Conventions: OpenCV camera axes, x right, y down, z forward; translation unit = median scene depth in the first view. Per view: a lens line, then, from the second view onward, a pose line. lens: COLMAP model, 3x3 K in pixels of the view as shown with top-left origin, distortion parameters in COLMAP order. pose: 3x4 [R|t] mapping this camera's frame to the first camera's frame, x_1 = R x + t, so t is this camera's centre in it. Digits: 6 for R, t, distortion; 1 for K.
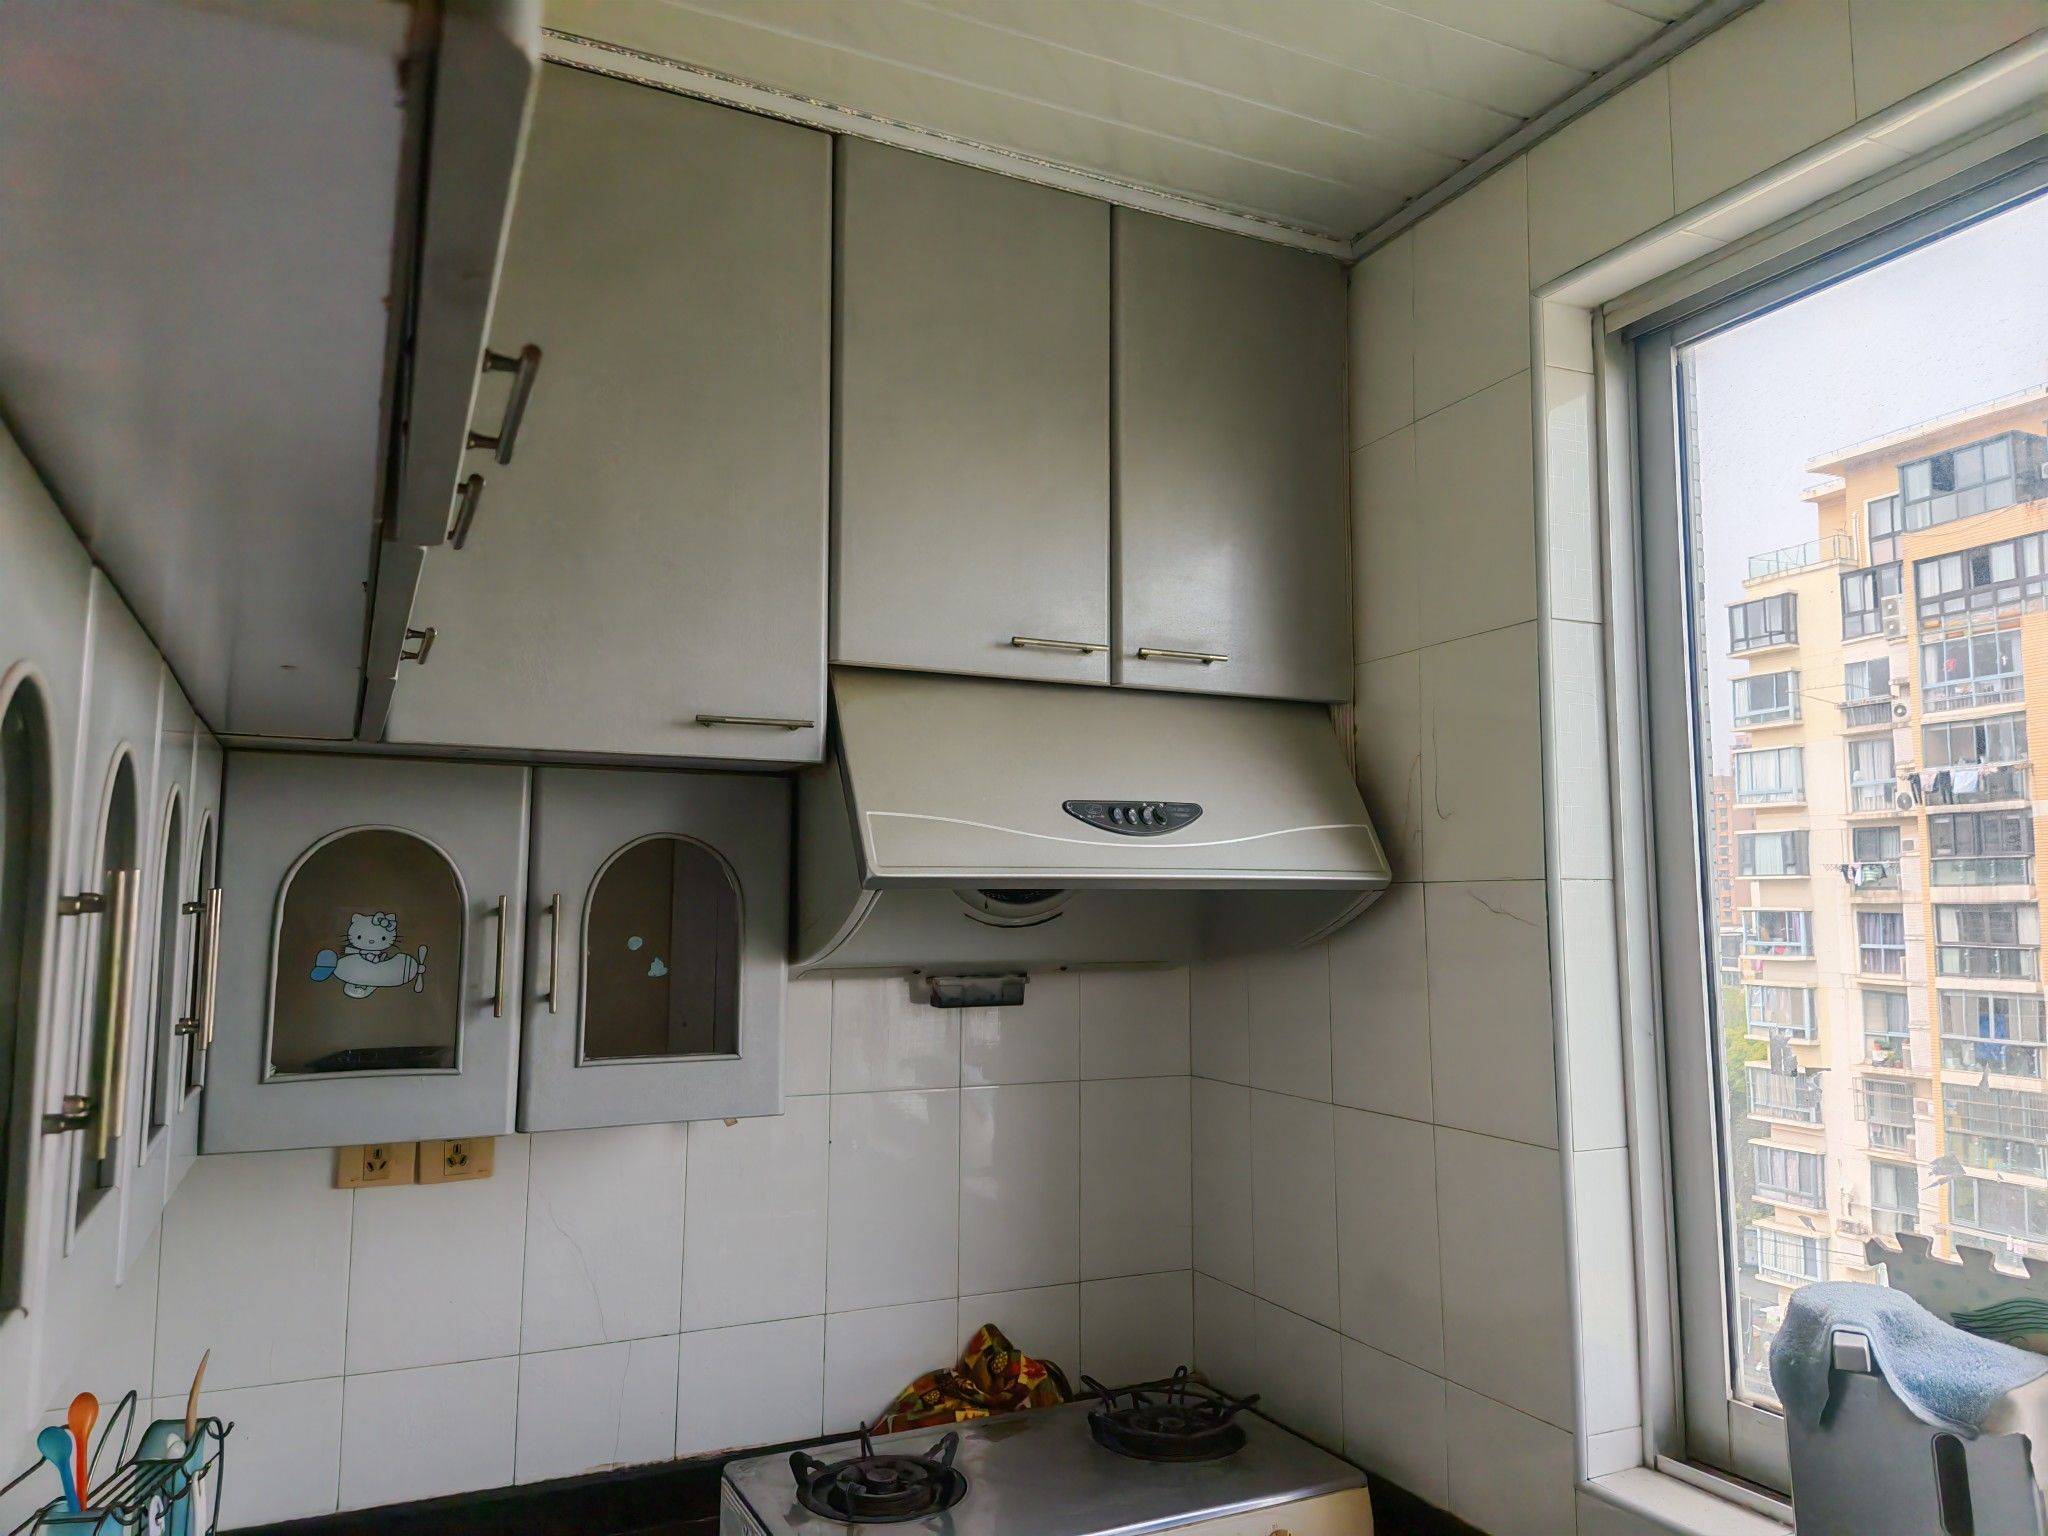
lens RADIAL K [[1402.5, 0, 1021.7], [0, 1402.5, 785.7], [0, 0, 1]] dist [0.099503, -0.116911]
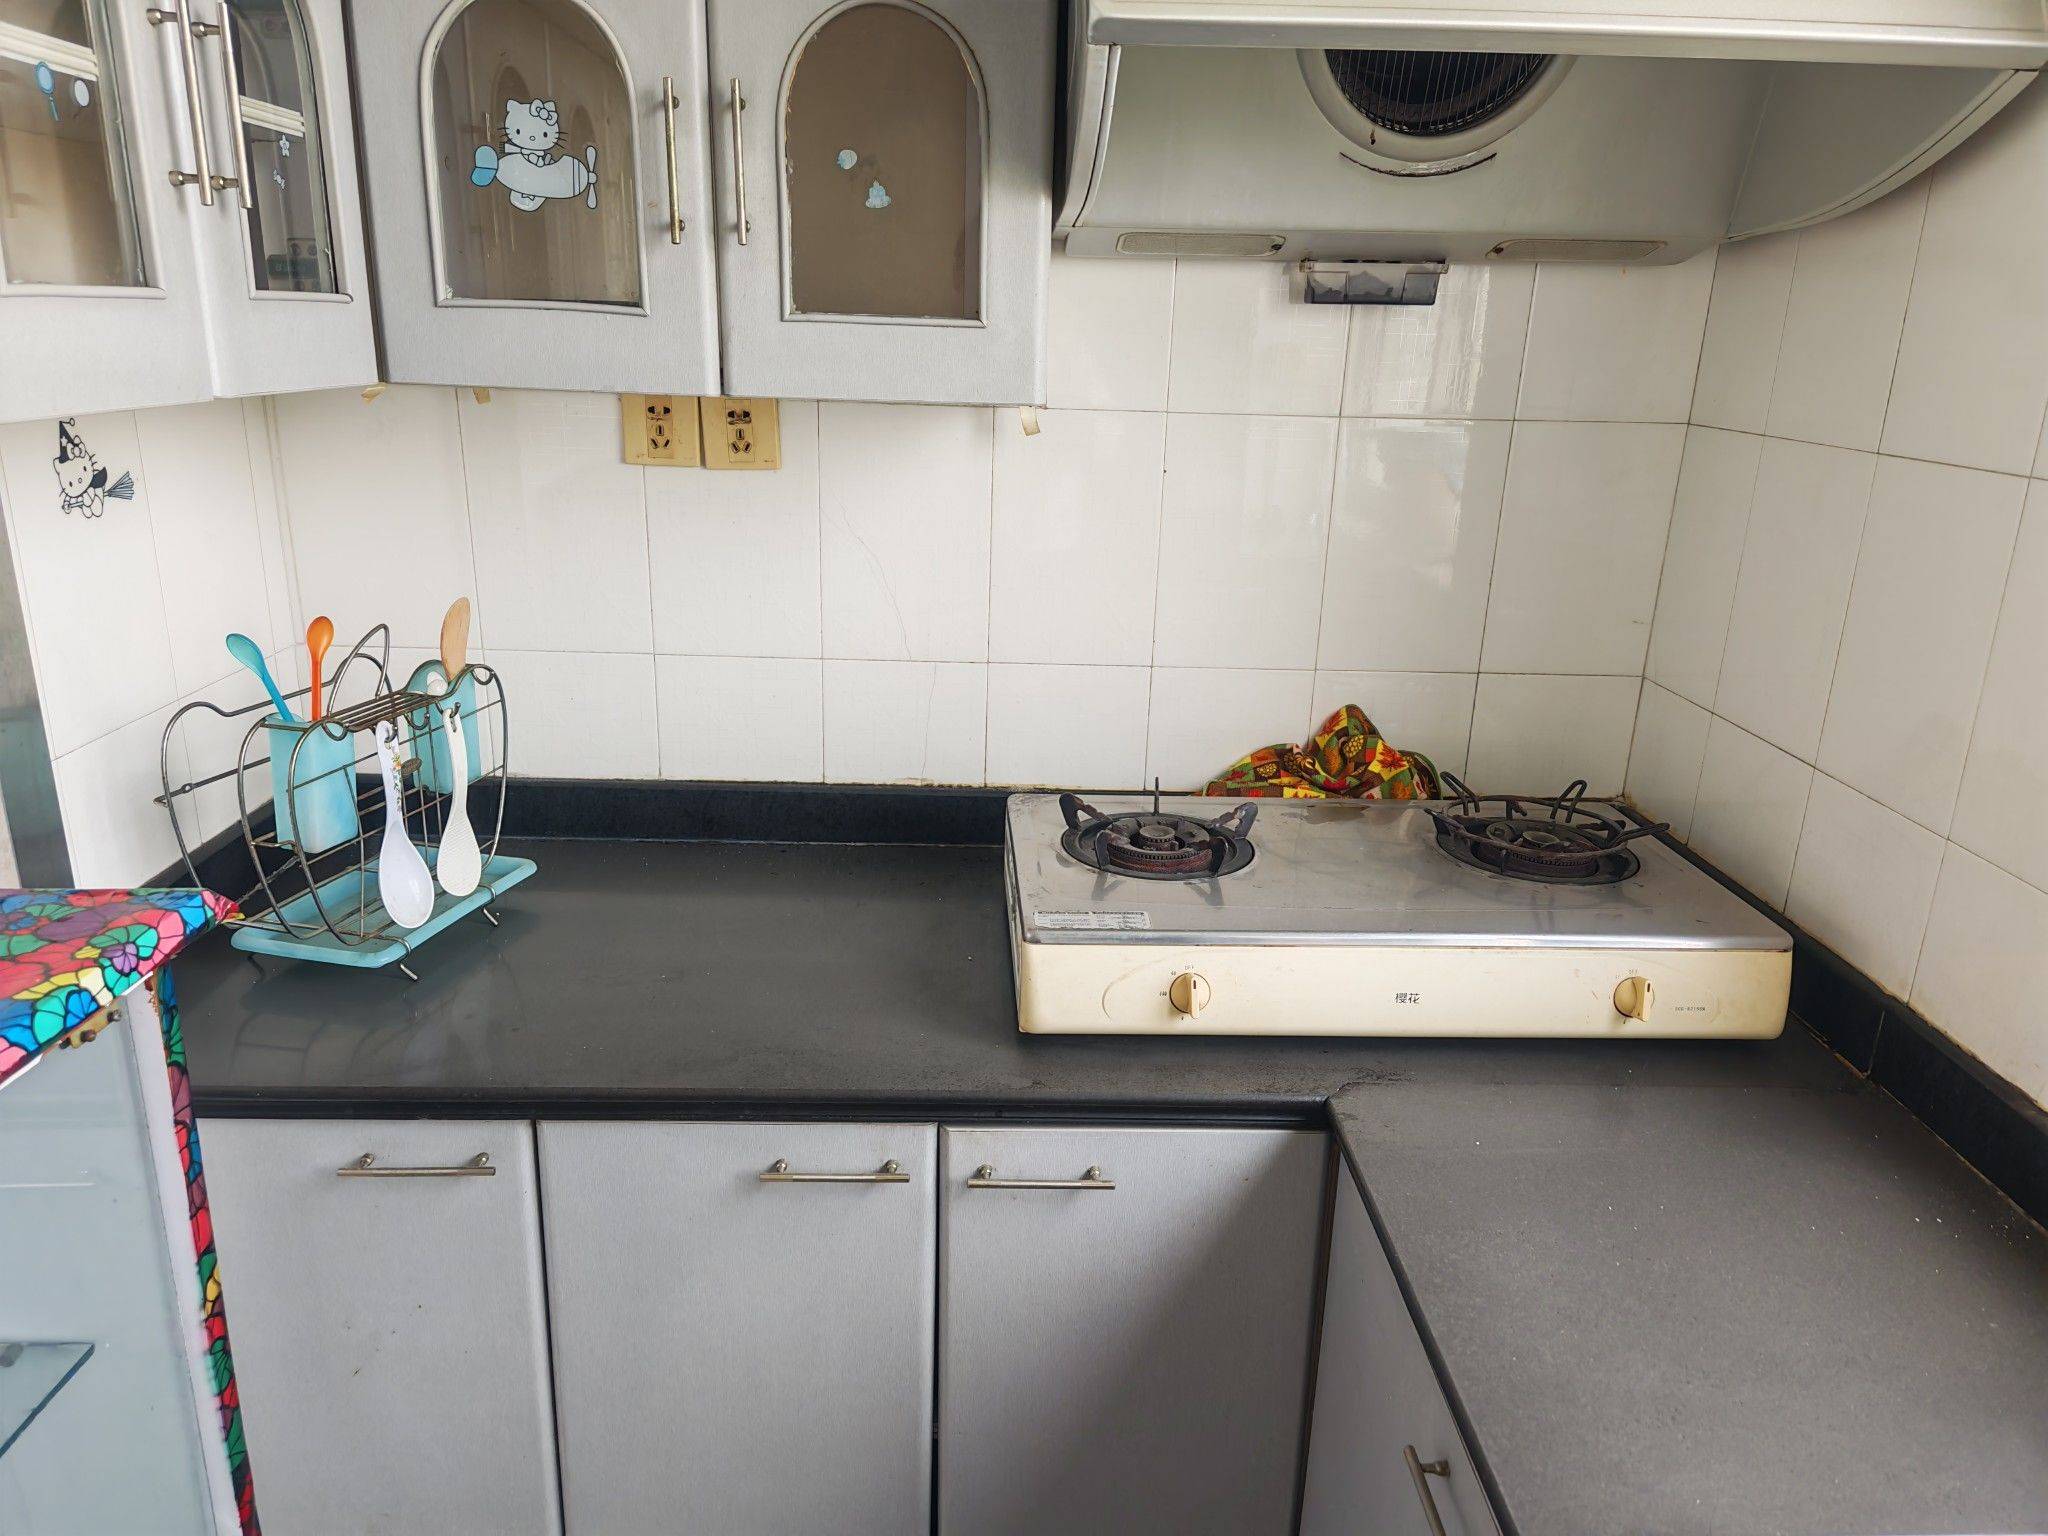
lens RADIAL K [[1402.5, 0, 1021.7], [0, 1402.5, 785.7], [0, 0, 1]] dist [0.099503, -0.116911]
pose [[0.916425, 0.149255, -0.371332, 0.131829], [0.009267, 0.919690, 0.392536, 0.104679], [0.400098, -0.363172, 0.841444, 0.223674]]
